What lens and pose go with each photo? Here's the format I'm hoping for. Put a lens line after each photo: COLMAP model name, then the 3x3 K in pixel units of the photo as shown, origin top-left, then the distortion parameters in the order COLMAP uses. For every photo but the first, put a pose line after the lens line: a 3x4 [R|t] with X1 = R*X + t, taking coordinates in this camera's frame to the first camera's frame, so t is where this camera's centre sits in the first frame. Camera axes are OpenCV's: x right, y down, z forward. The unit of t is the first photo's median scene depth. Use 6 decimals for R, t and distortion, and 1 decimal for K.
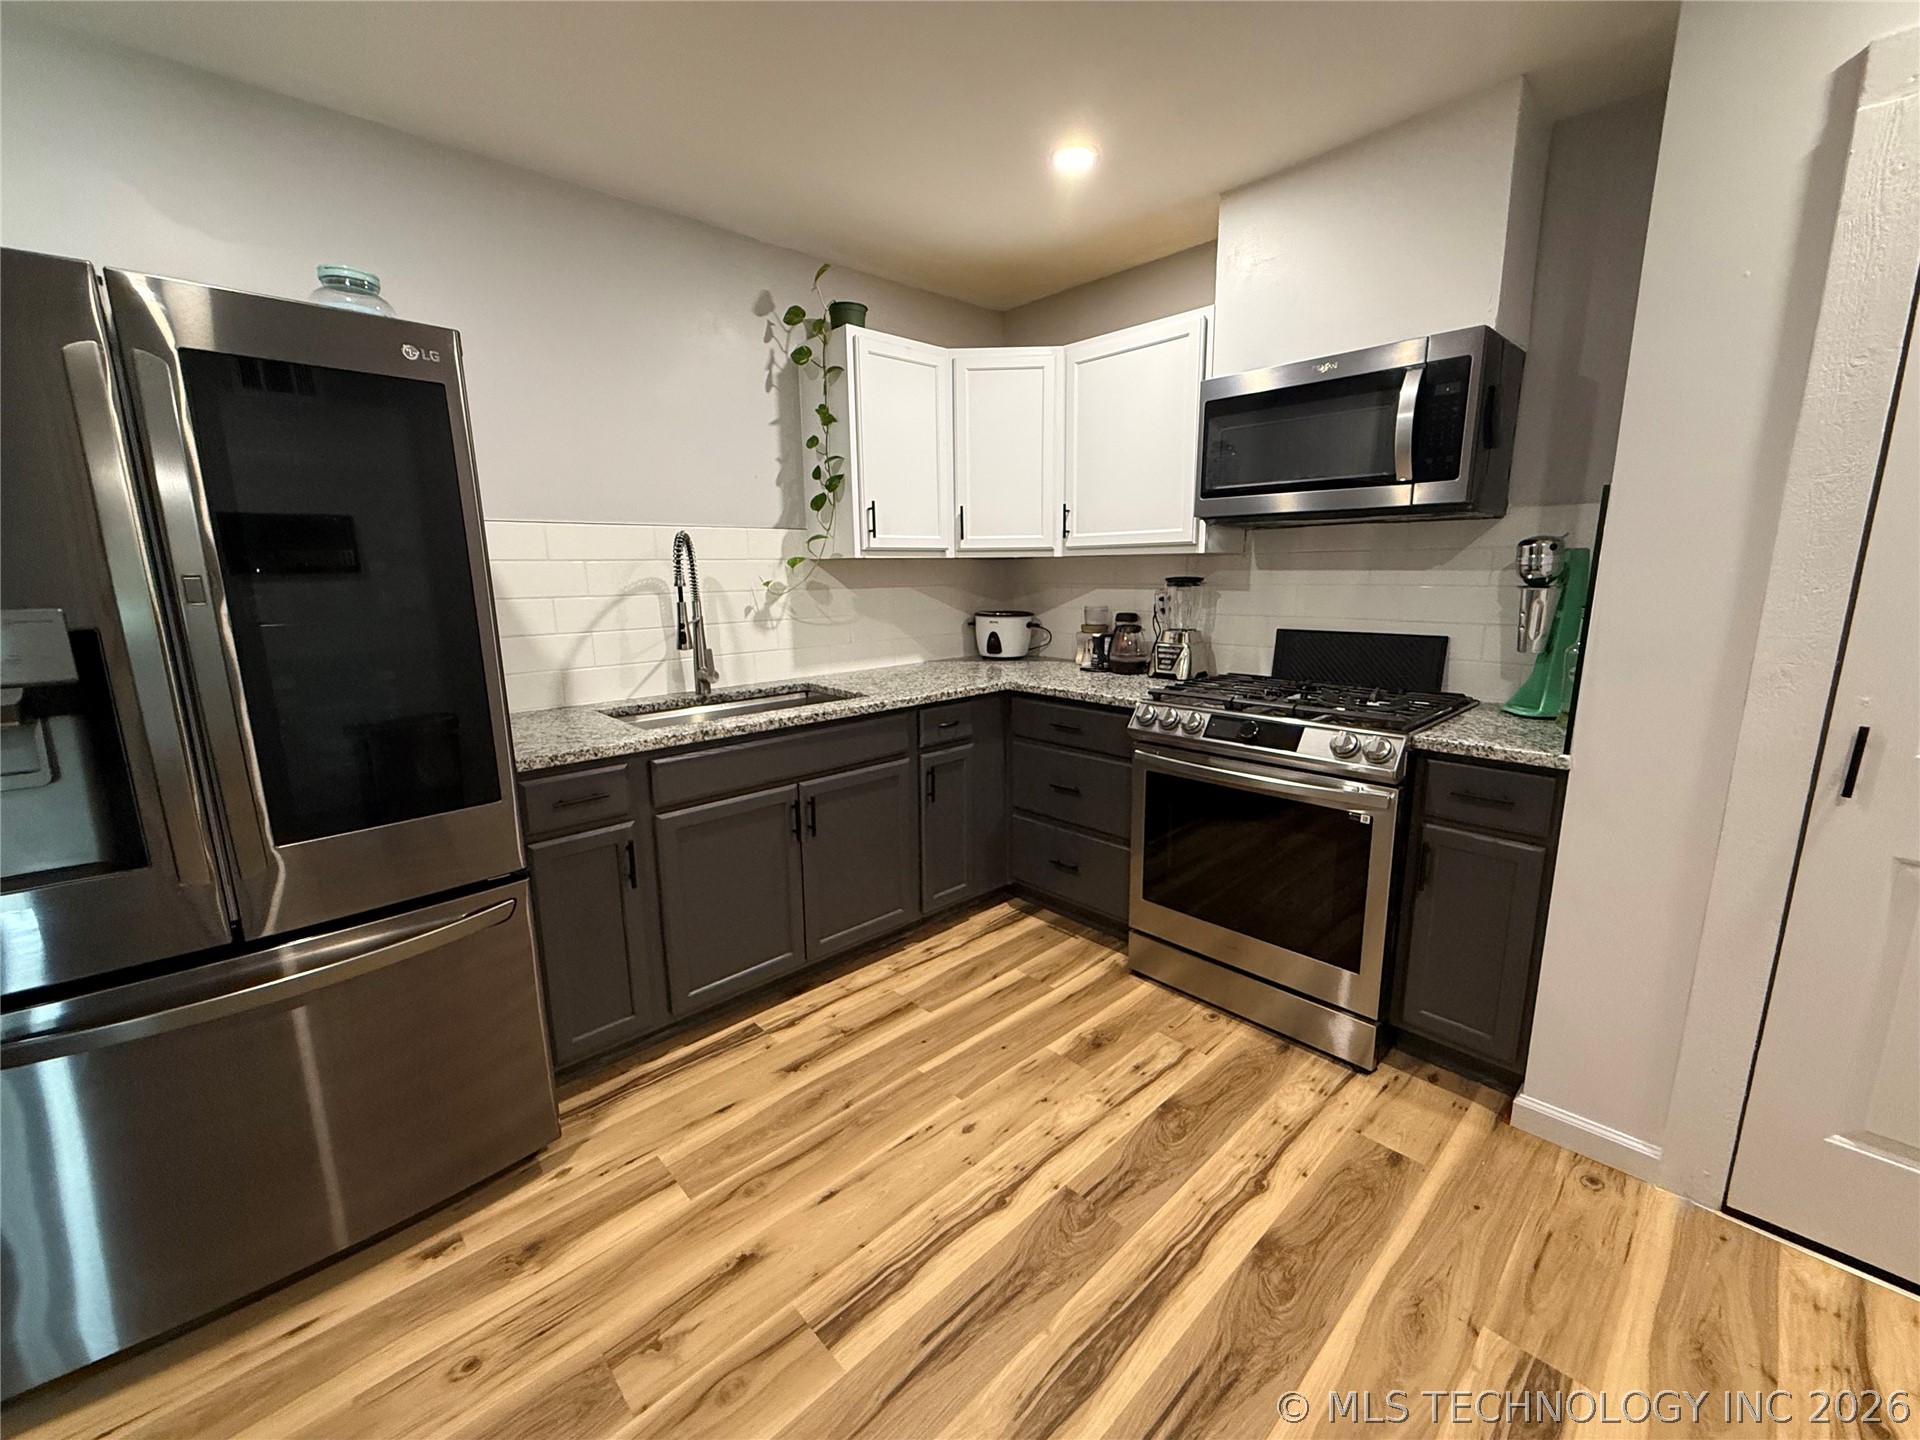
lens RADIAL K [[774.1, 0, 960.0], [0, 774.1, 720.0], [0, 0, 1]] dist [0.000534, 0.000209]
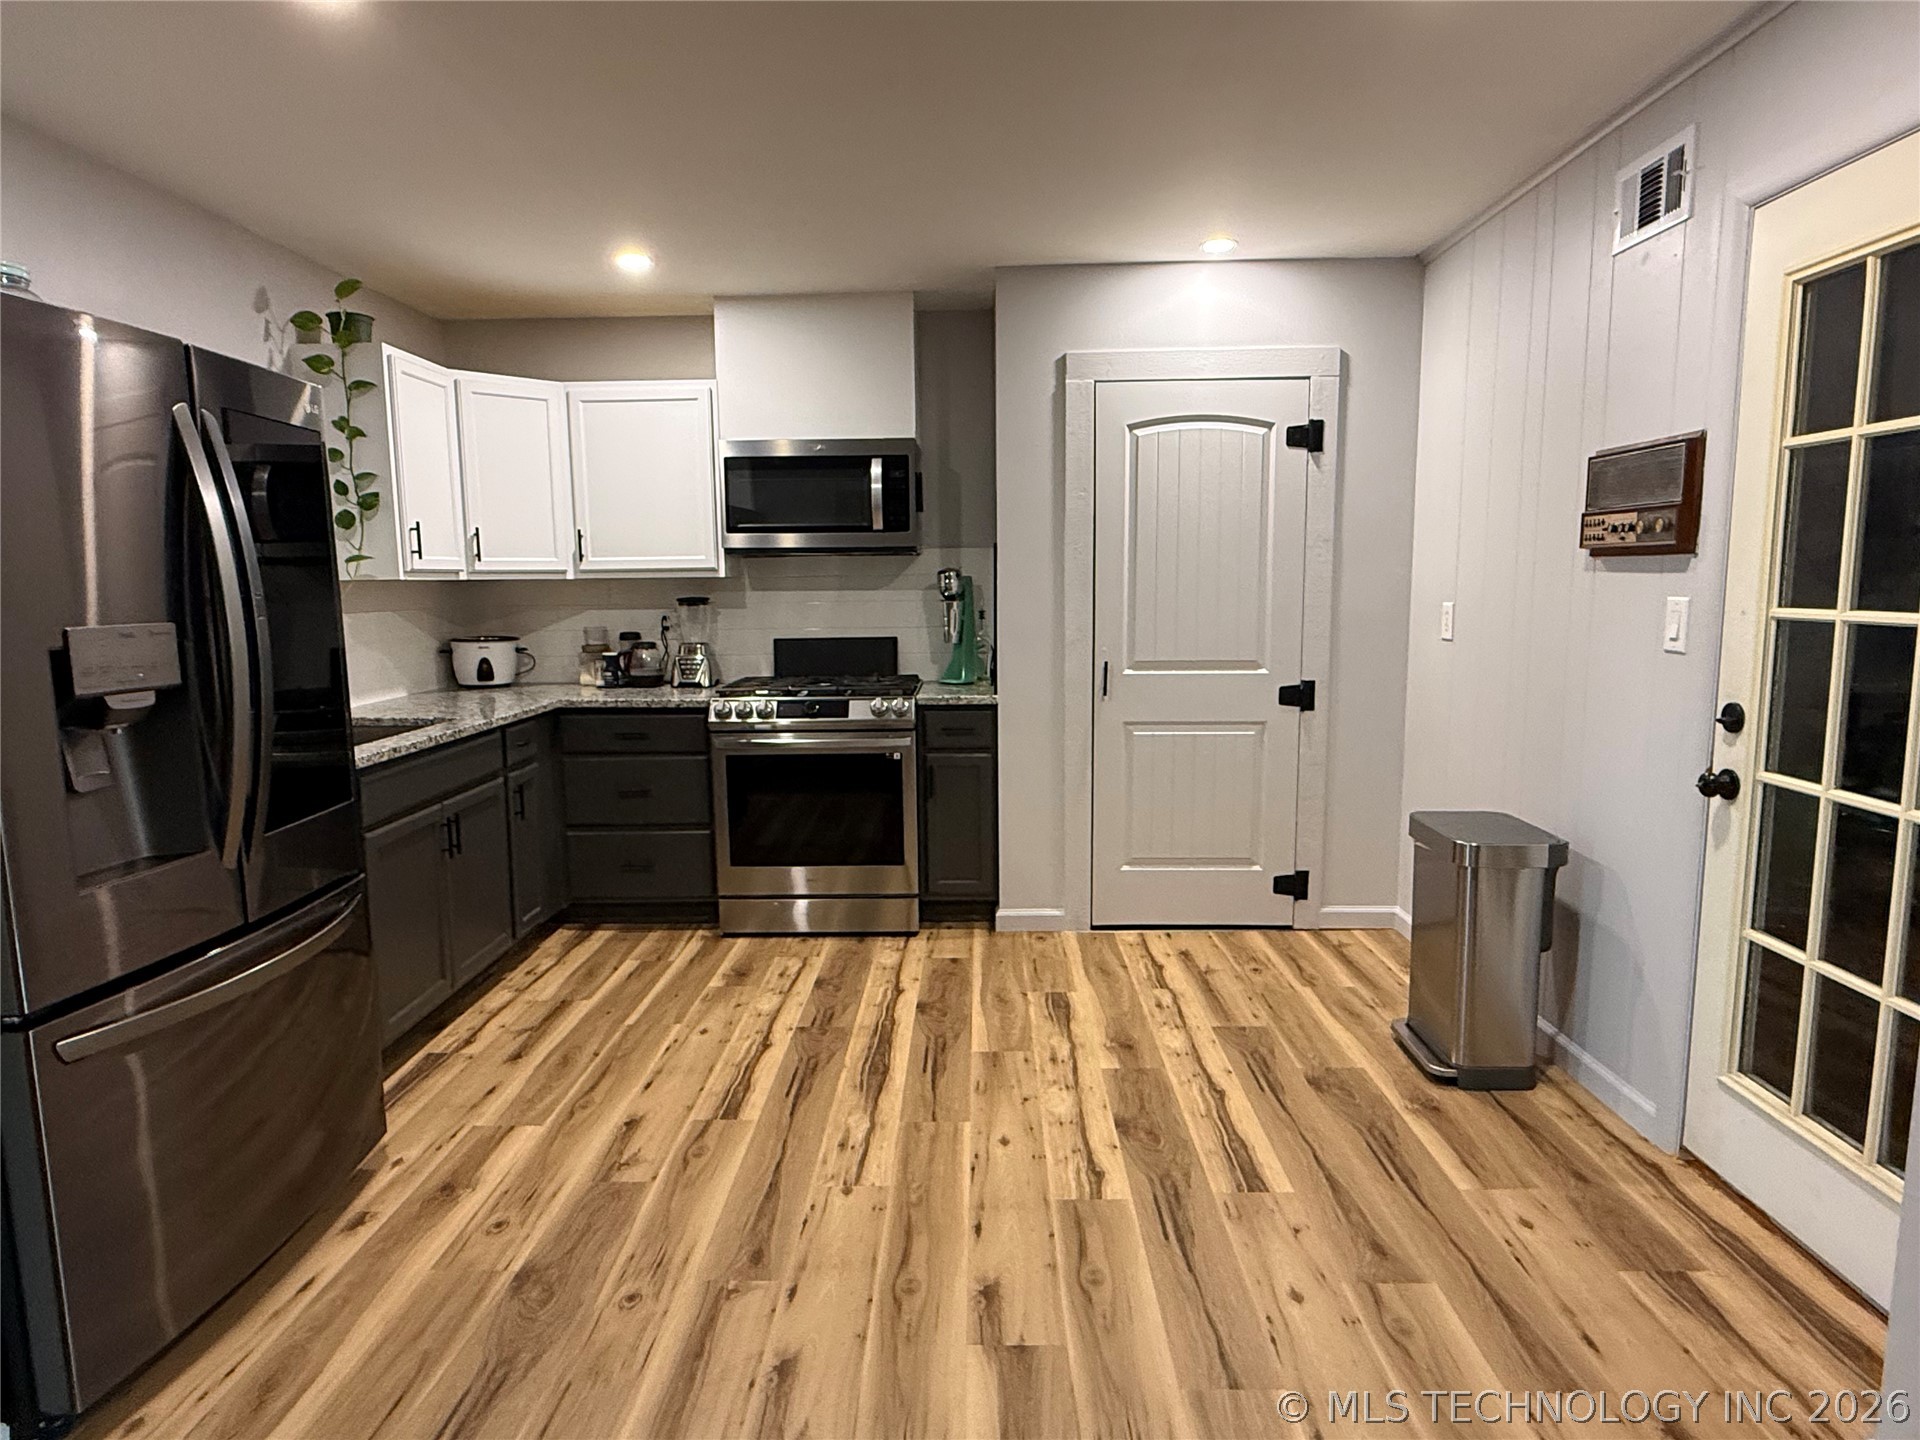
lens RADIAL K [[1113.4, 0, 947.1], [0, 1113.4, 723.9], [0, 0, 1]] dist [0.002974, 0.000641]
pose [[0.705332, -0.087385, 0.703470, -0.841065], [0.140735, 0.989881, -0.018145, 0.111372], [-0.694766, 0.111801, 0.710493, -0.546813]]
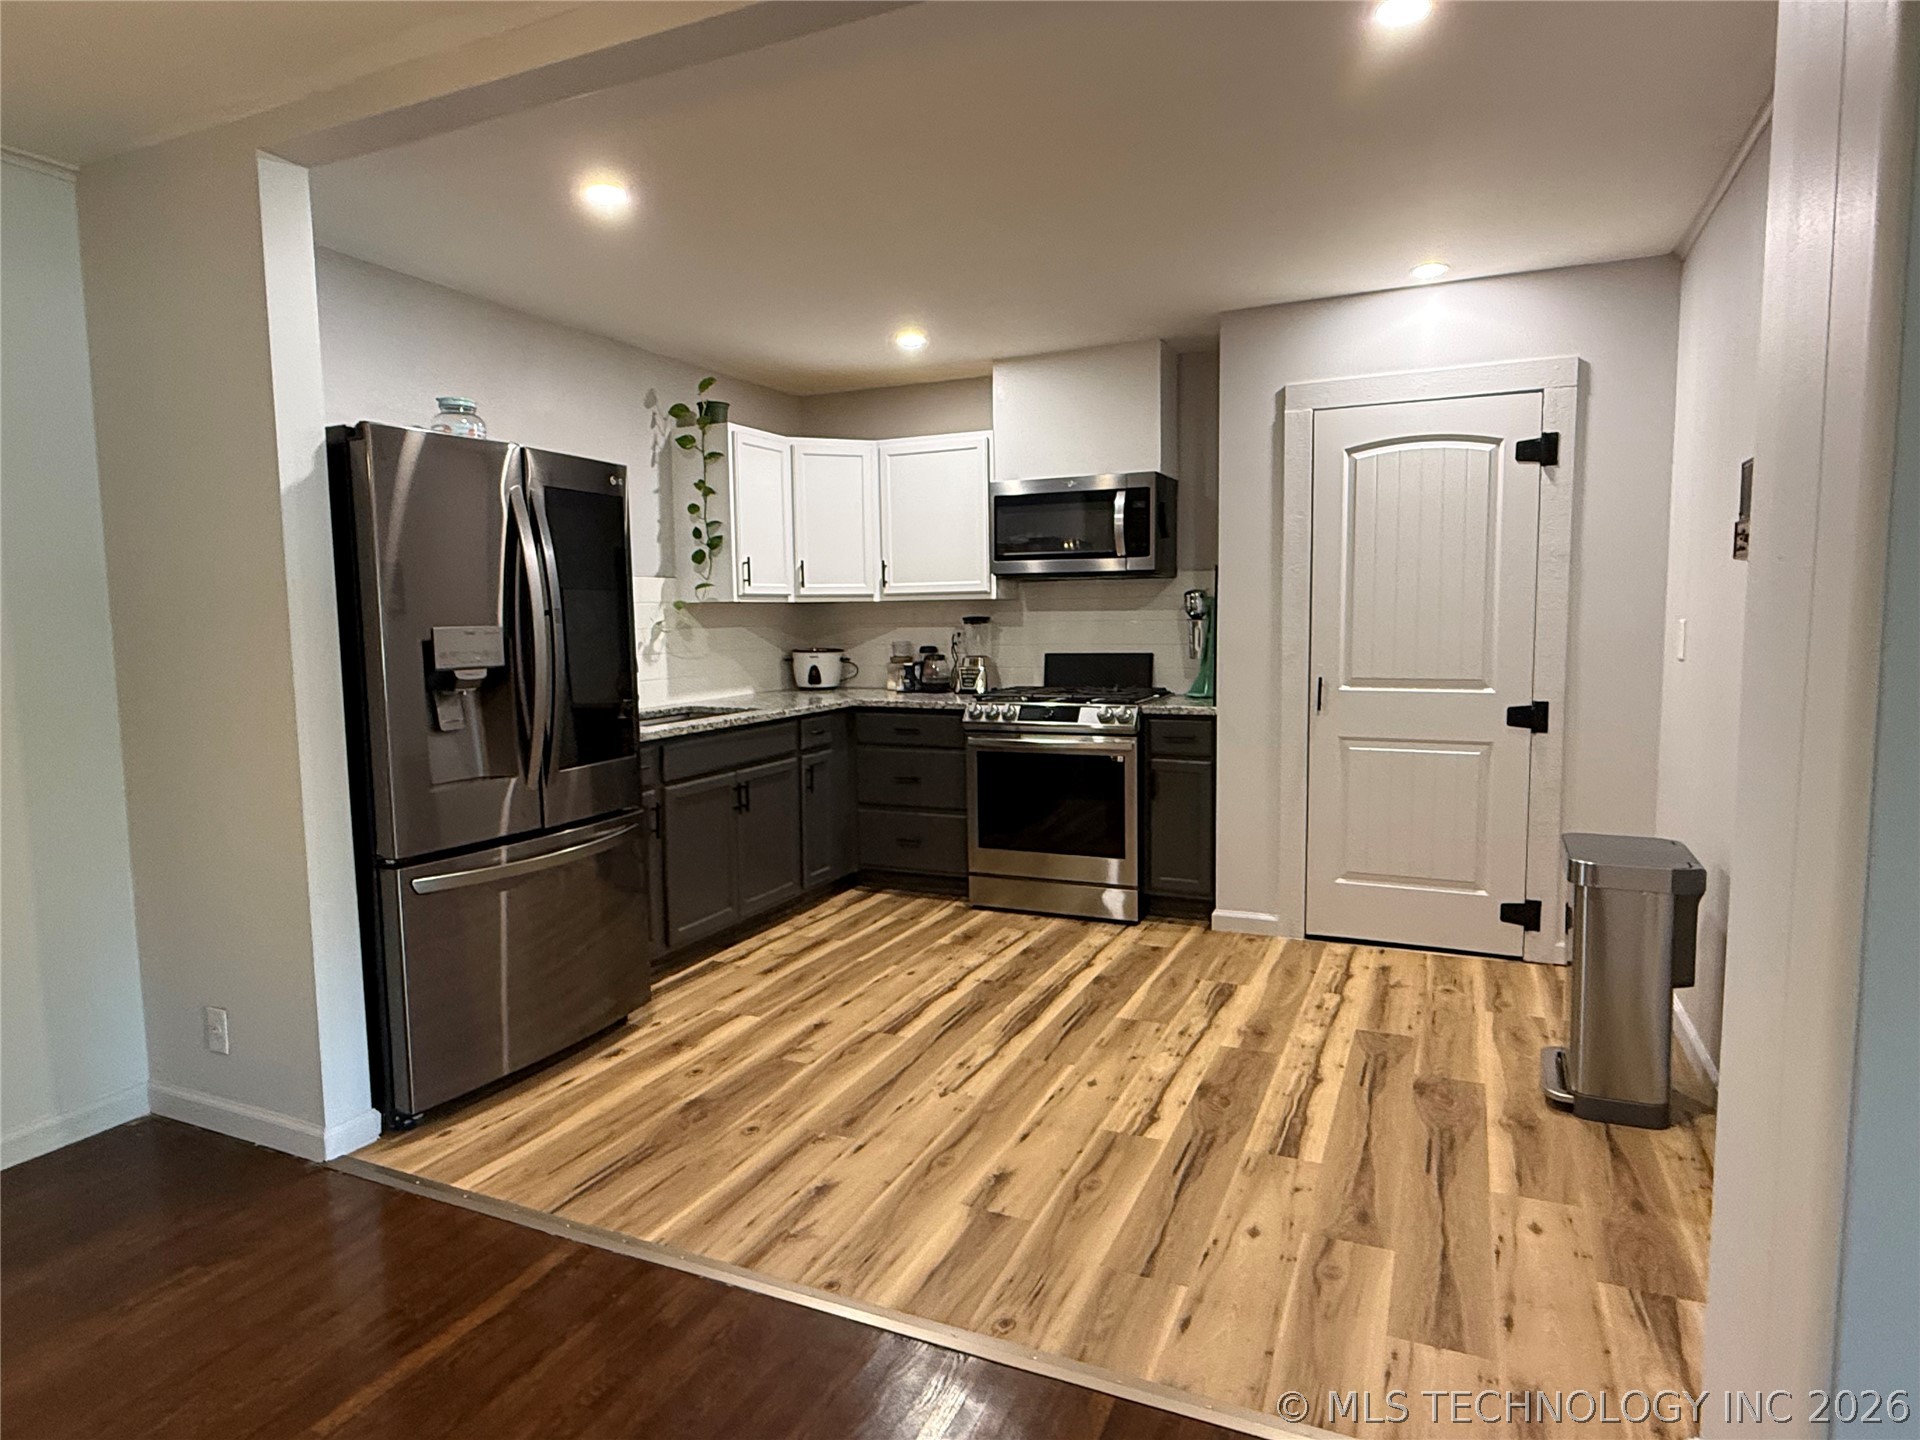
lens RADIAL K [[1112.0, 0, 948.0], [0, 1112.0, 715.9], [0, 0, 1]] dist [0.001817, 0.001611]
pose [[0.927239, -0.035898, 0.372745, -0.640709], [0.075946, 0.992736, -0.093317, 0.213974], [-0.366687, 0.114836, 0.923230, -0.975659]]
